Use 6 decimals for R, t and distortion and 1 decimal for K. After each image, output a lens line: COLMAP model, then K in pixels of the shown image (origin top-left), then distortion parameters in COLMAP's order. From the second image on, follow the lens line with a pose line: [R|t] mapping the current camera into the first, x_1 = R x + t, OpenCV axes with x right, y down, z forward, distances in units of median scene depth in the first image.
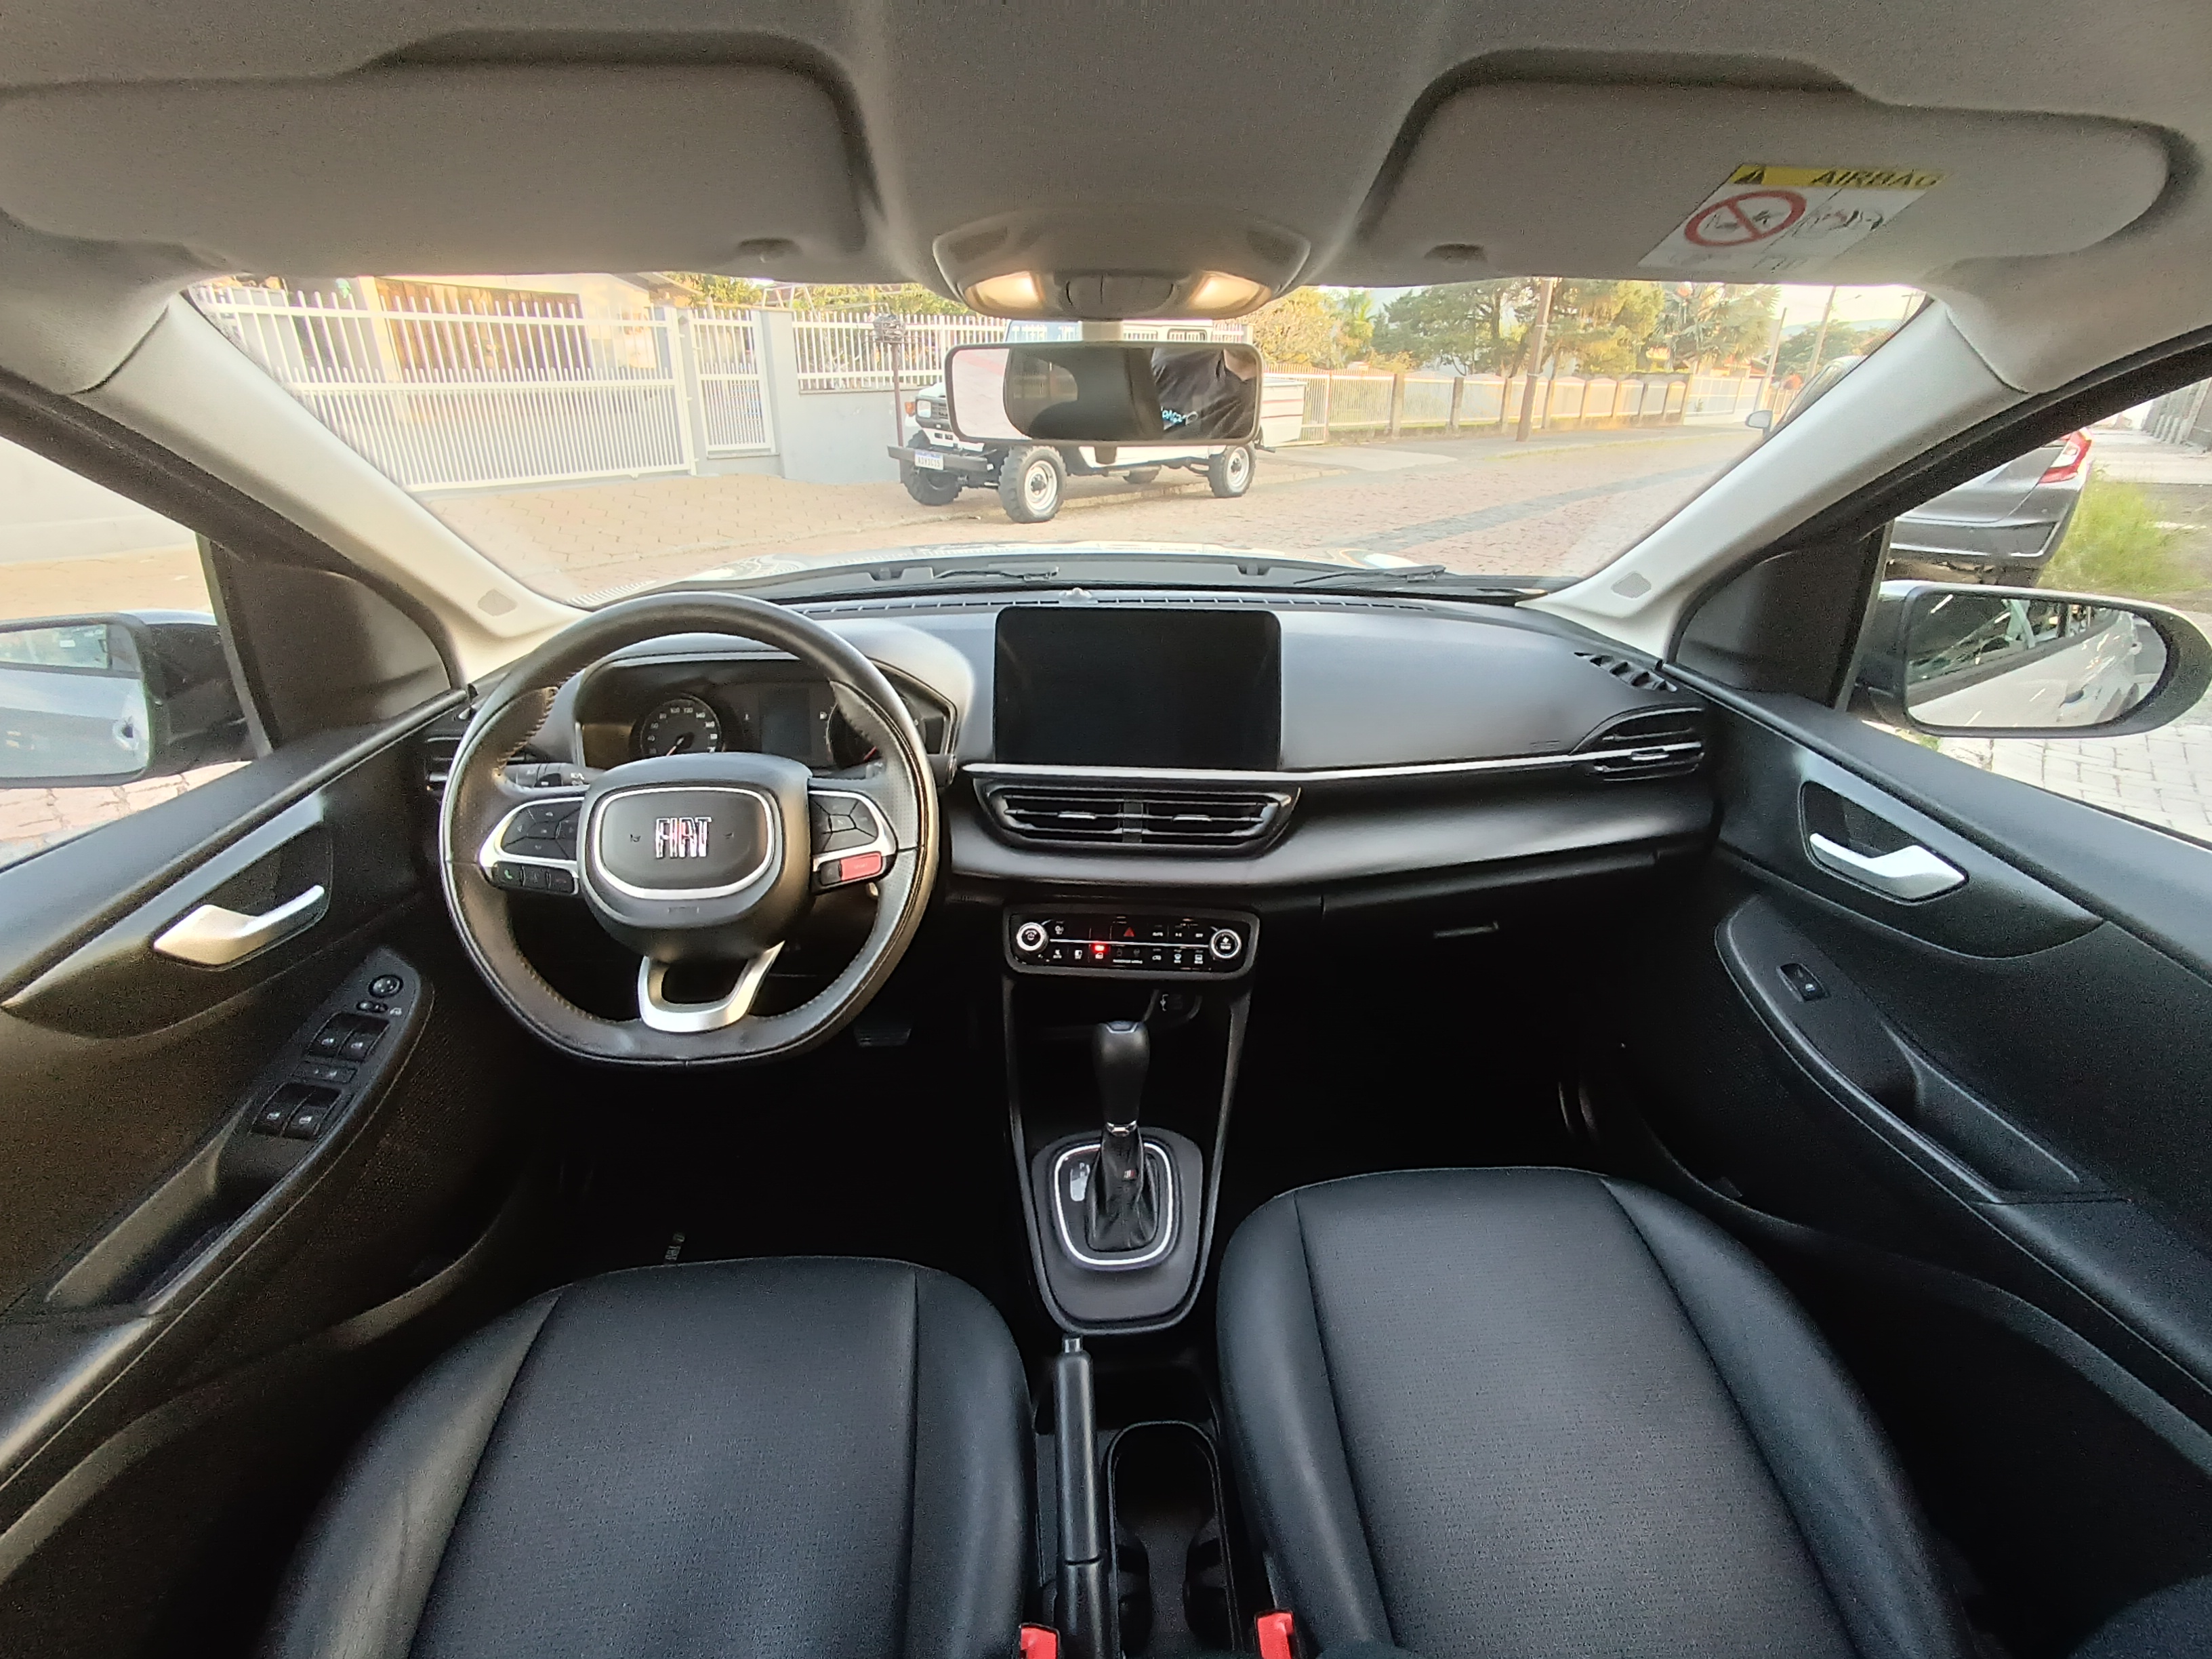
lens RADIAL K [[1074.0, 0, 1106.0], [0, 1074.0, 829.5], [0, 0, 1]] dist [0.025425, 0.000312]
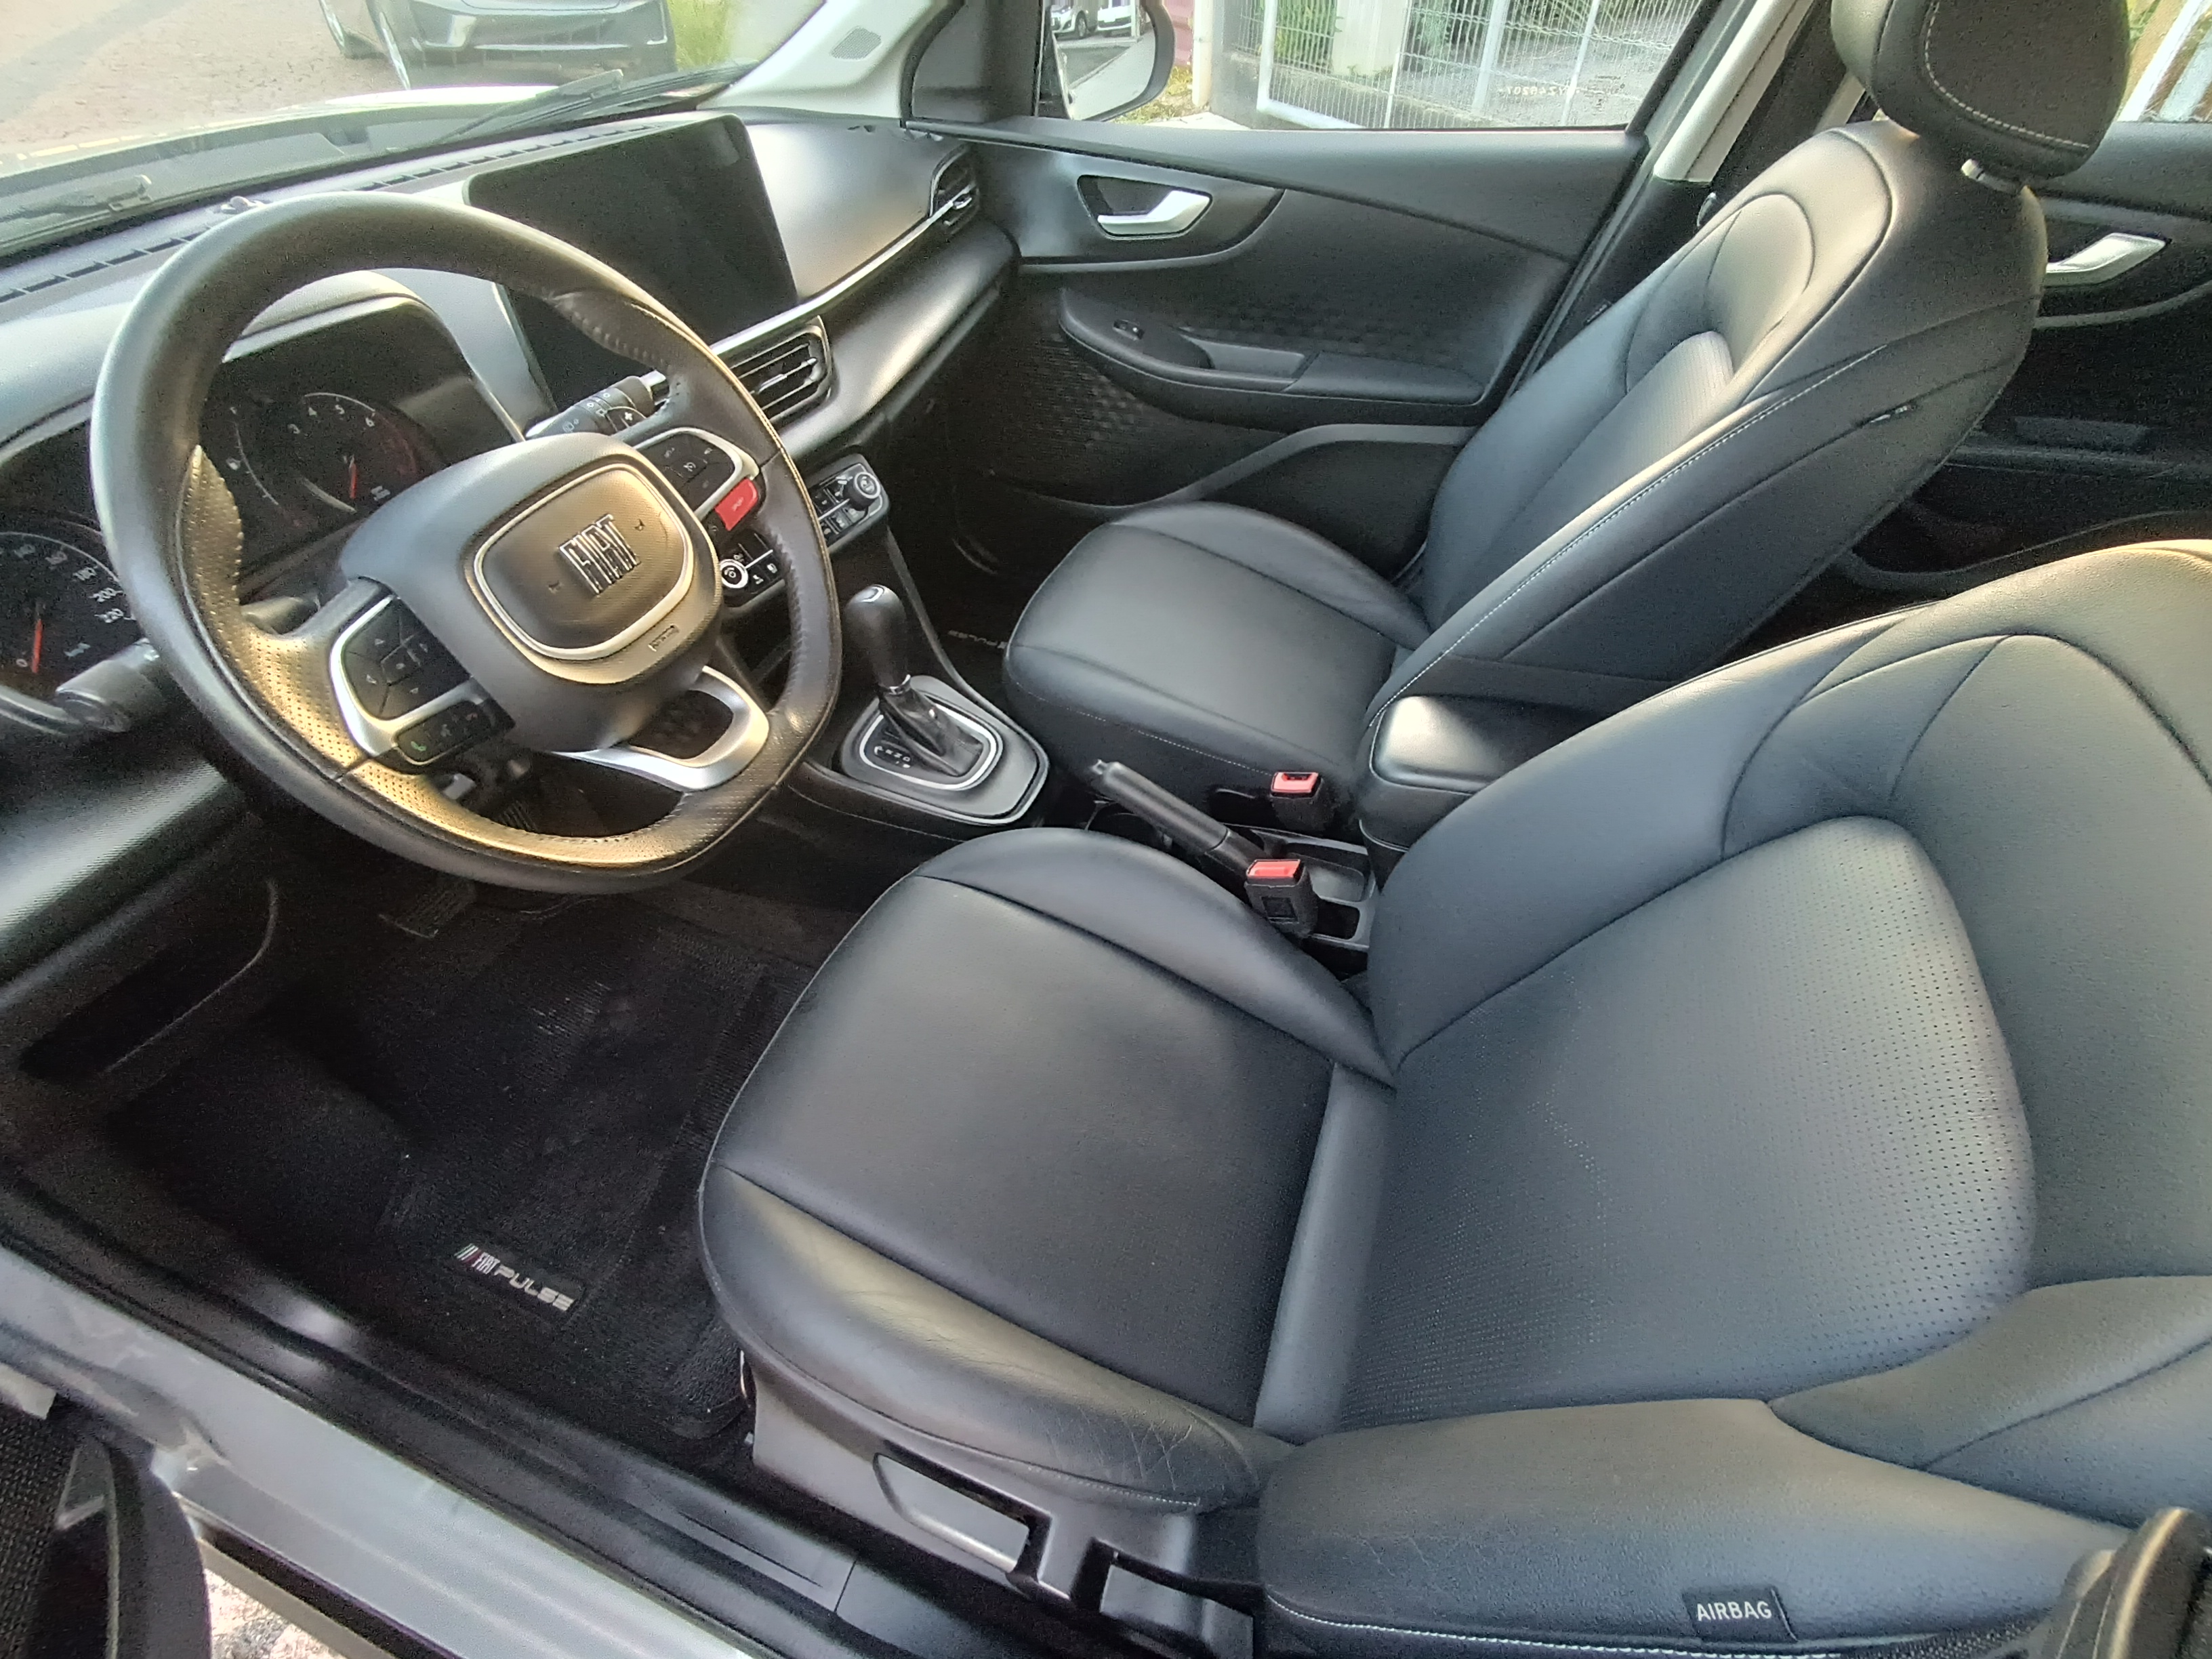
lens RADIAL K [[1074.0, 0, 1106.0], [0, 1074.0, 829.5], [0, 0, 1]] dist [0.025425, 0.000312]
pose [[0.411699, -0.630931, 0.657594, -0.698969], [0.378255, 0.774797, 0.506569, -0.079434], [-0.829112, 0.040184, 0.557636, 0.223626]]
